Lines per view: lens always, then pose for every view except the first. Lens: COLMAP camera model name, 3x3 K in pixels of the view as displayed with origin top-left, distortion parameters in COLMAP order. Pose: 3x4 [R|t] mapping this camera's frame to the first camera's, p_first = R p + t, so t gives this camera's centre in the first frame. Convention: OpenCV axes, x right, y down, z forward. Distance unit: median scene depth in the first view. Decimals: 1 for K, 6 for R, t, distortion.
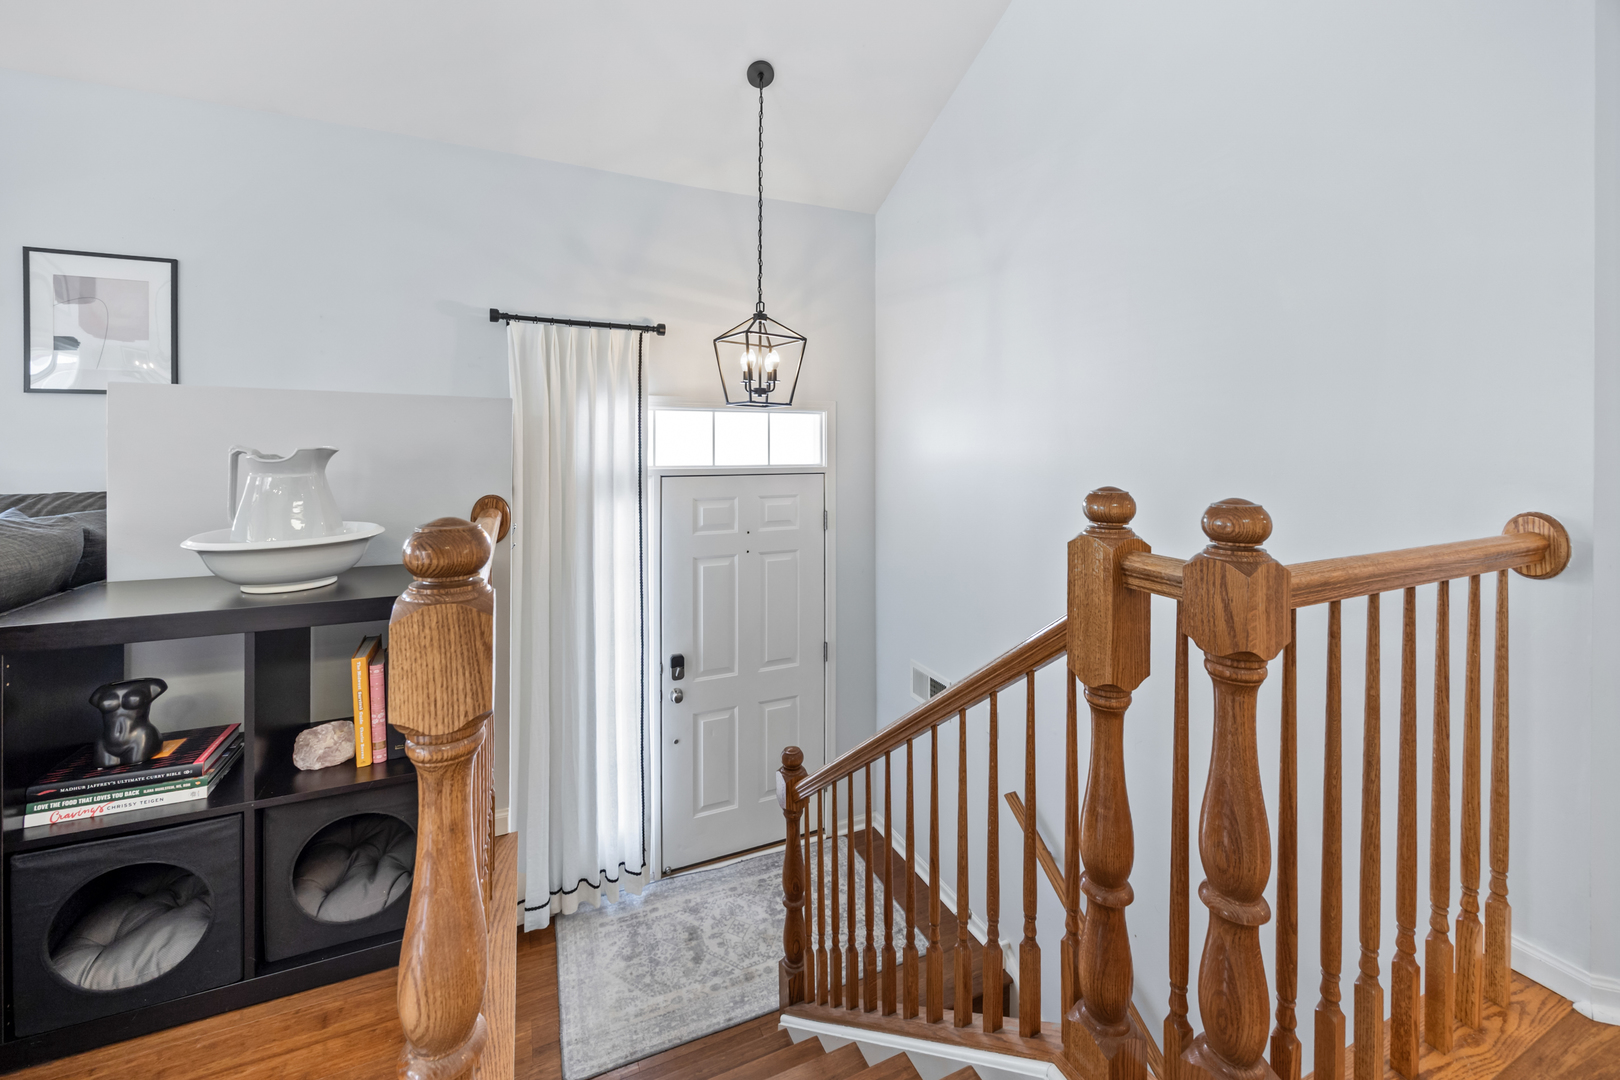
lens RADIAL K [[646.8, 0, 807.8], [0, 646.8, 445.6], [0, 0, 1]] dist [-0.001500, -0.000040]
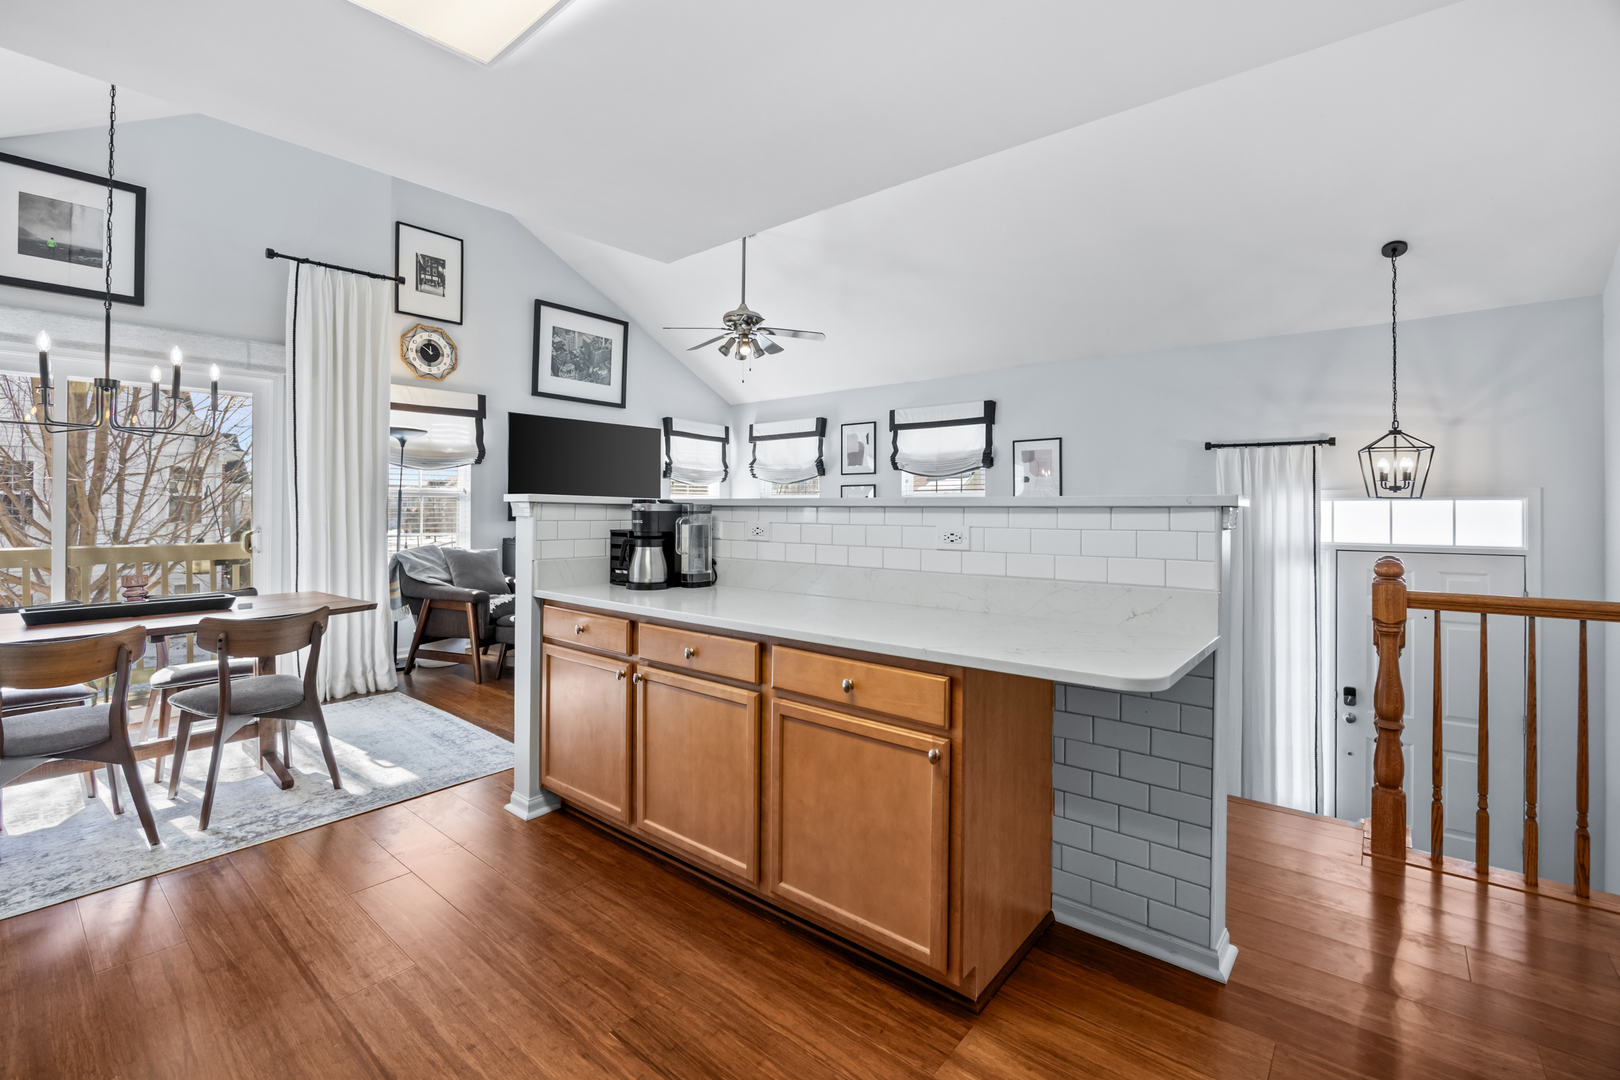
lens RADIAL K [[708.2, 0, 808.8], [0, 708.2, 511.8], [0, 0, 1]] dist [-0.000084, -0.000050]
pose [[0.434097, 0.001547, -0.900865, 0.650693], [-0.001721, 0.999998, 0.000888, -0.032777], [0.900865, 0.001165, 0.434099, -0.648560]]
